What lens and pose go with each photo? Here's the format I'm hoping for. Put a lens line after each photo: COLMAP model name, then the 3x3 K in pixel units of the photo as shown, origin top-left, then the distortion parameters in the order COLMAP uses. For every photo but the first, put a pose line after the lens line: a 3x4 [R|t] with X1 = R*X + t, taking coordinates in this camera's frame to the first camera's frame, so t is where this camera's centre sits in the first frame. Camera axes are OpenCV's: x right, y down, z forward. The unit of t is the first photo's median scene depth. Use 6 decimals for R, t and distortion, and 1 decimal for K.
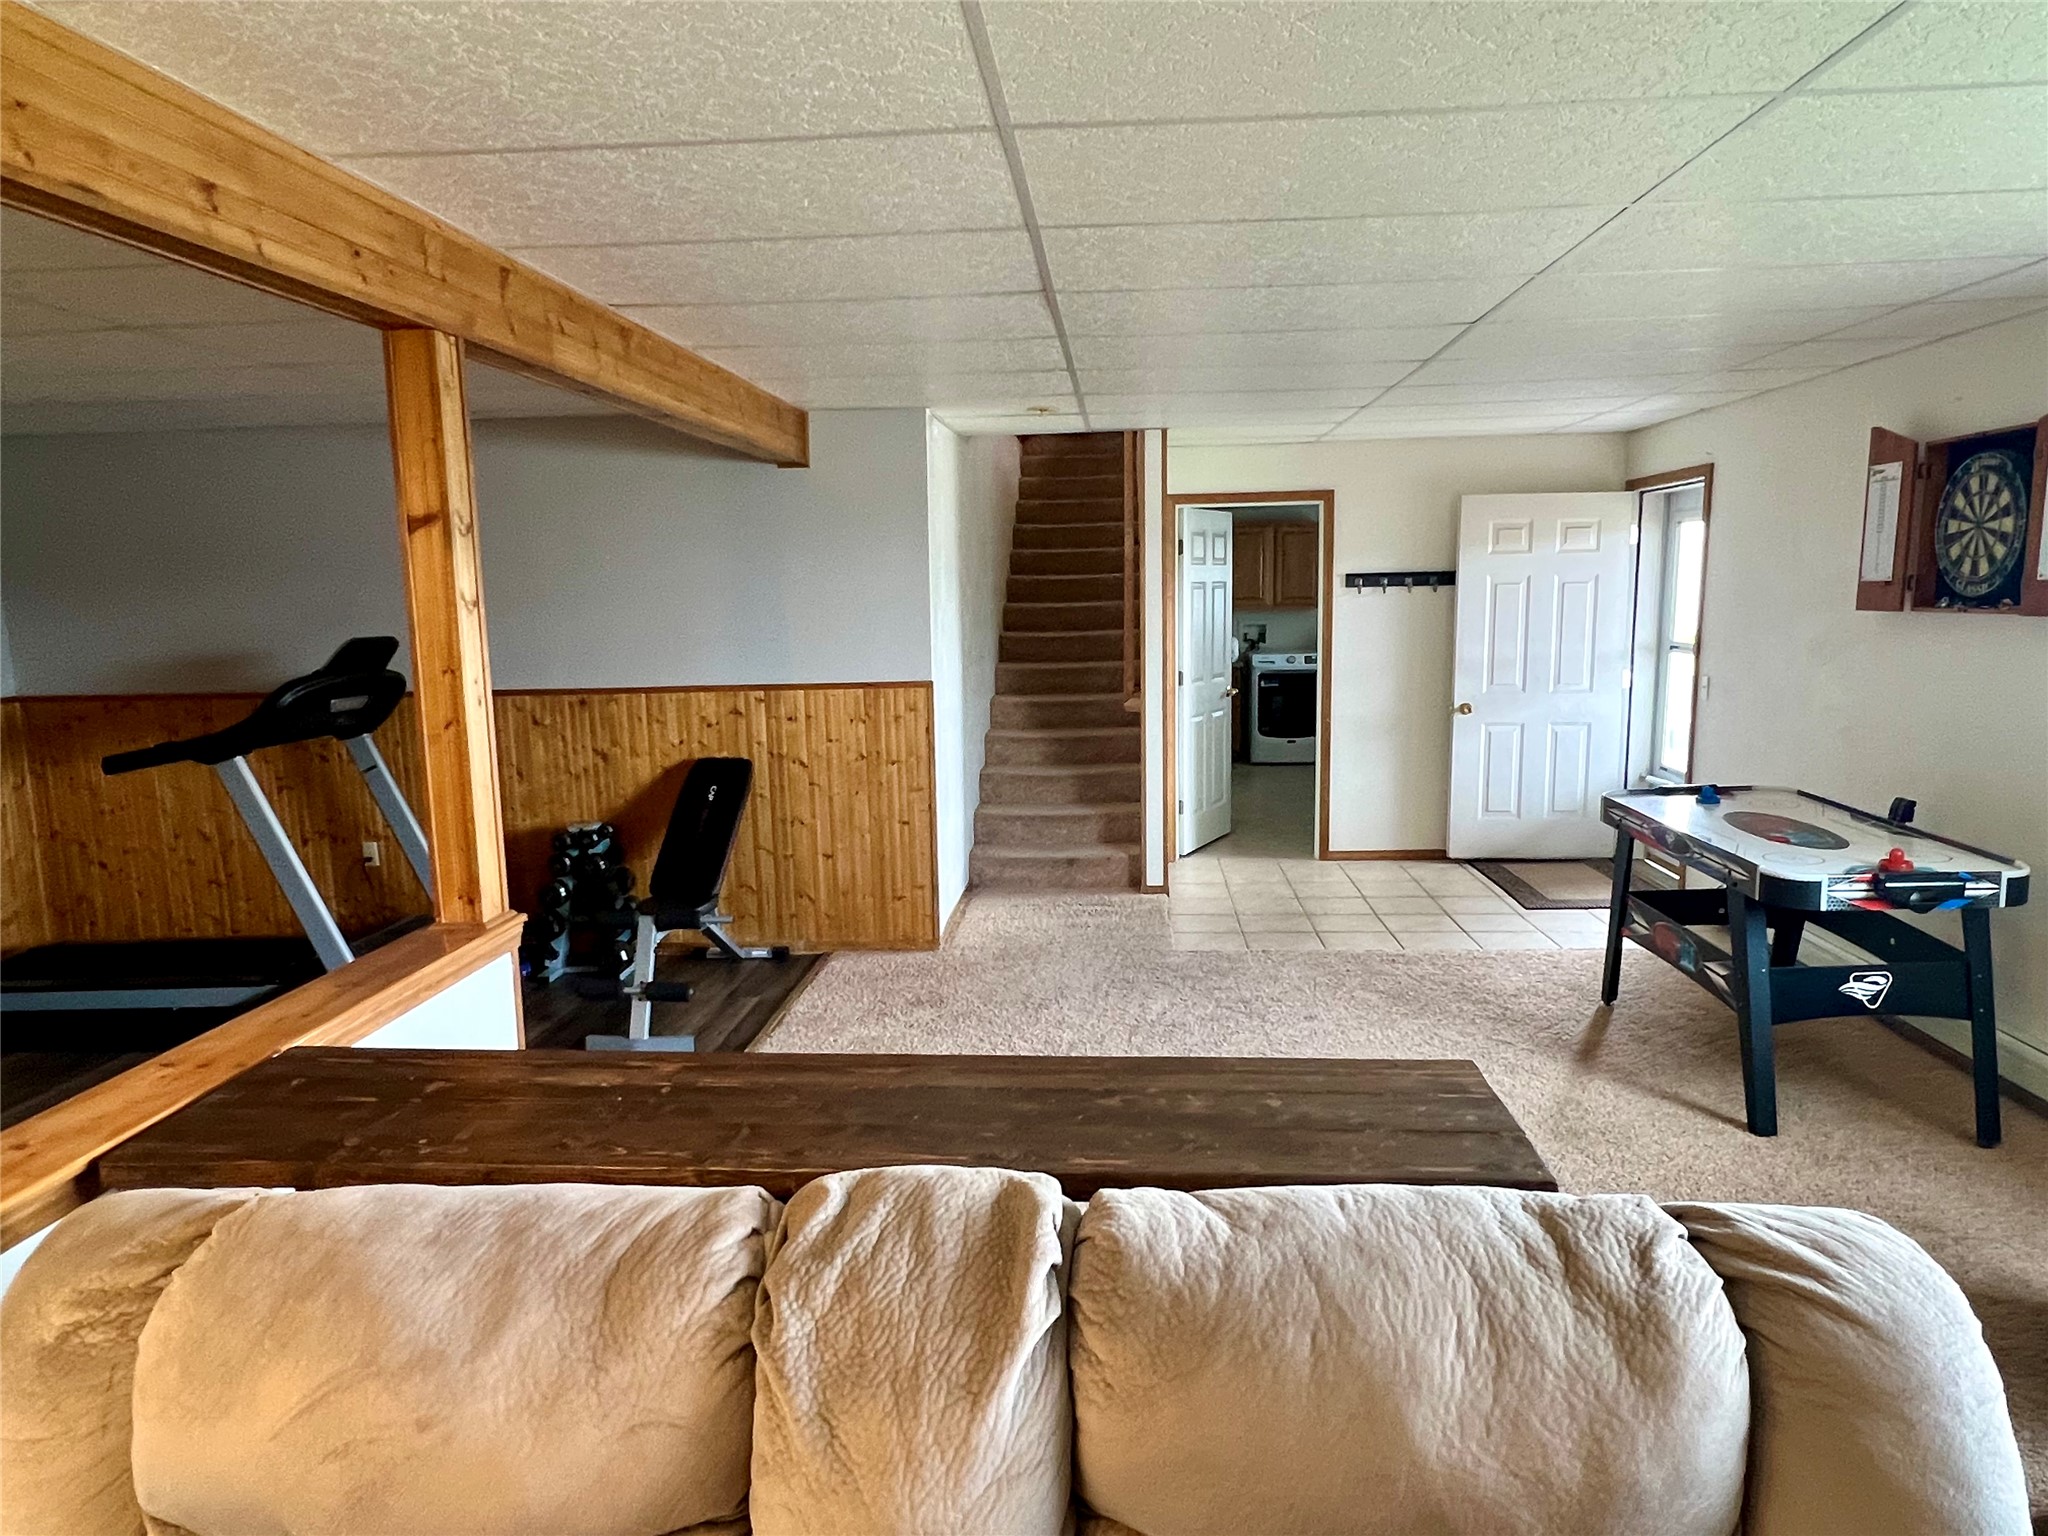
lens RADIAL K [[1295.4, 0, 1024.0], [0, 1295.4, 768.0], [0, 0, 1]] dist [0.003853, -0.003584]
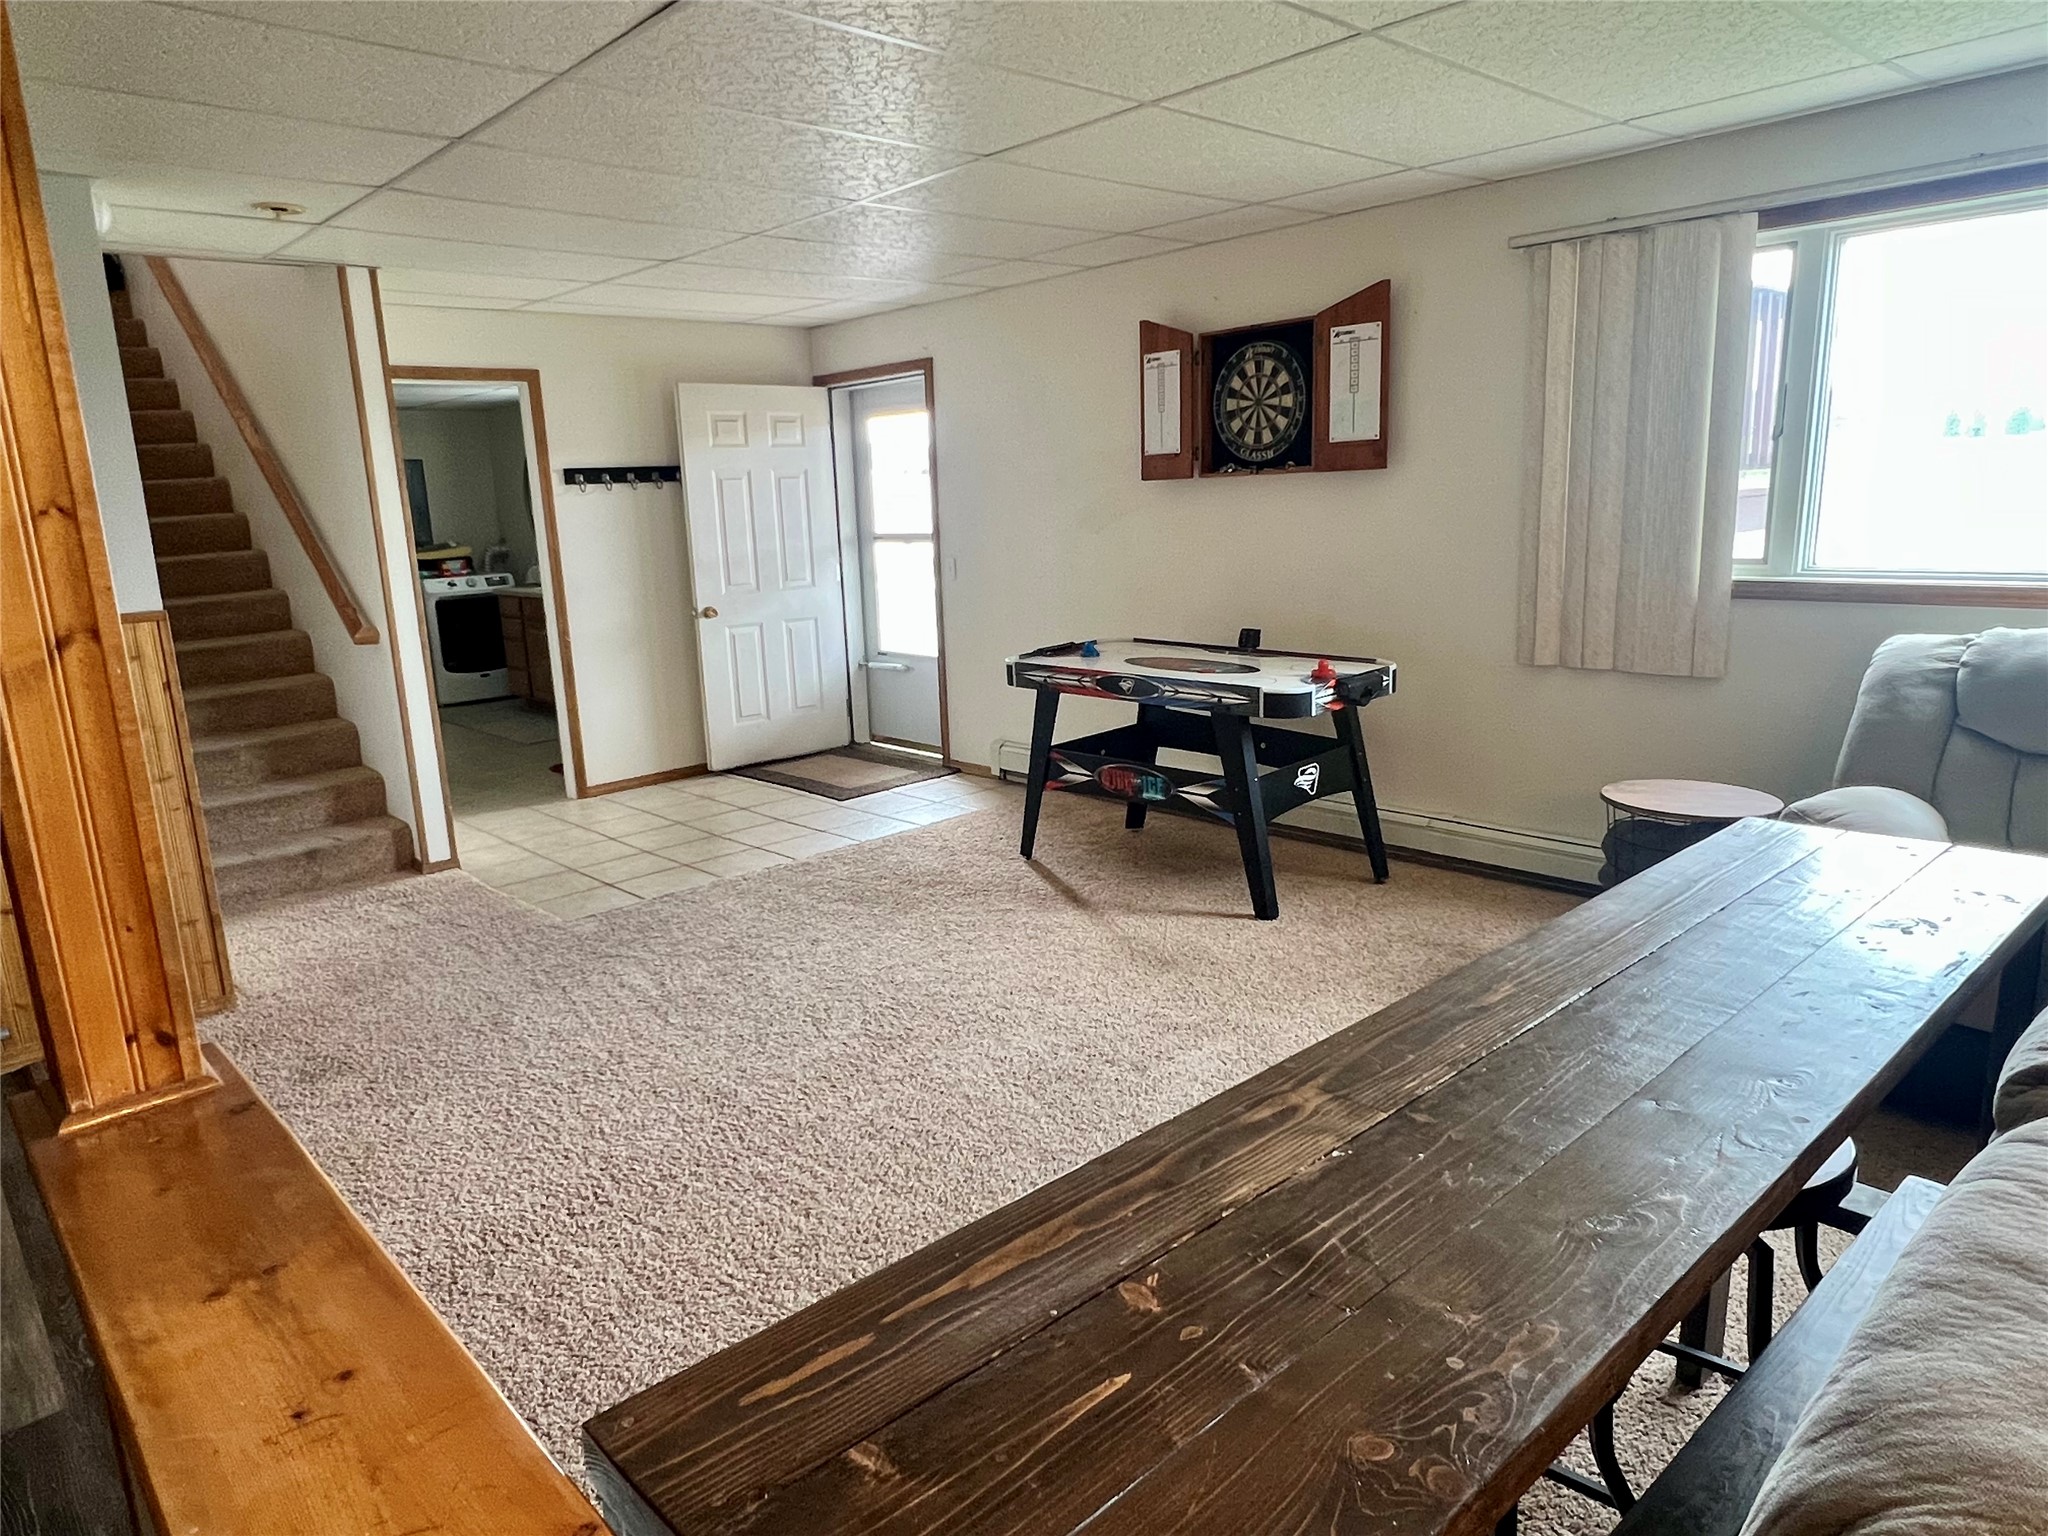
lens RADIAL K [[1295.4, 0, 1024.0], [0, 1295.4, 768.0], [0, 0, 1]] dist [0.003853, -0.003584]
pose [[0.680098, -0.162542, 0.714876, -0.261147], [0.130516, 0.986379, 0.100107, 0.002530], [-0.721410, 0.025220, 0.692049, 0.234413]]
